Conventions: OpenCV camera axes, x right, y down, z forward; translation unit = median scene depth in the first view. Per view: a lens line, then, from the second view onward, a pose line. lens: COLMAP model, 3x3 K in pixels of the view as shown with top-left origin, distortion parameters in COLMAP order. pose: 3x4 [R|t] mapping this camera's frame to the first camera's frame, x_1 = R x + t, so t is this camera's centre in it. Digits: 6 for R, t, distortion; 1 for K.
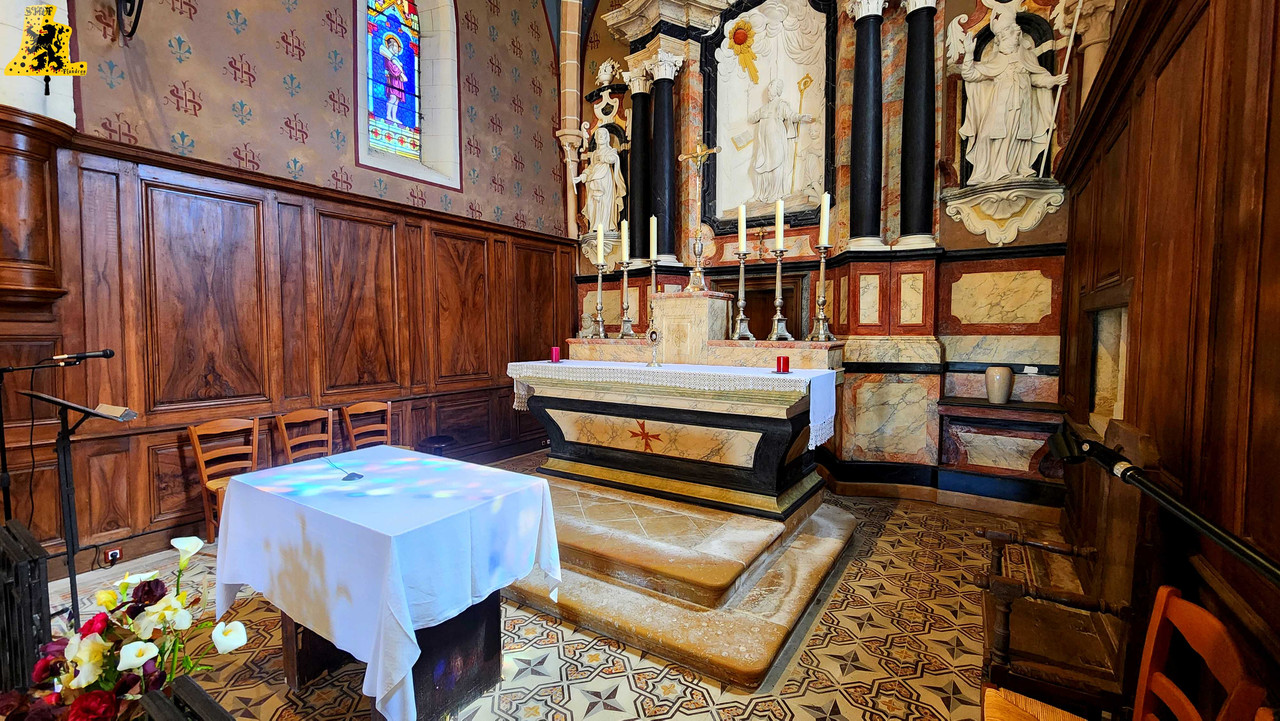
lens RADIAL K [[524.6, 0, 636.9], [0, 524.6, 355.2], [0, 0, 1]] dist [0.001027, 0.000058]
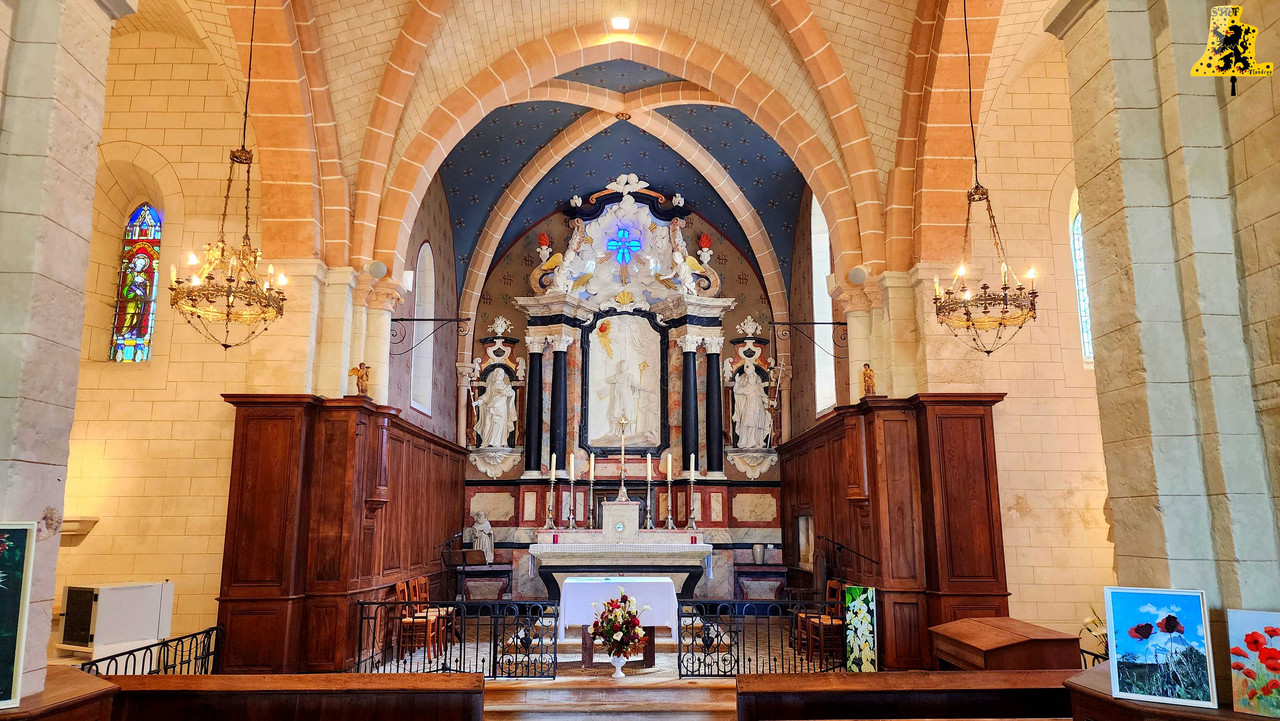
lens RADIAL K [[856.8, 0, 641.9], [0, 856.8, 363.0], [0, 0, 1]] dist [0.048371, -0.001081]
pose [[0.826772, 0.107962, 0.552079, -1.346659], [0.025937, 0.973051, -0.229128, 0.078028], [-0.561938, 0.203755, 0.801691, -1.297672]]
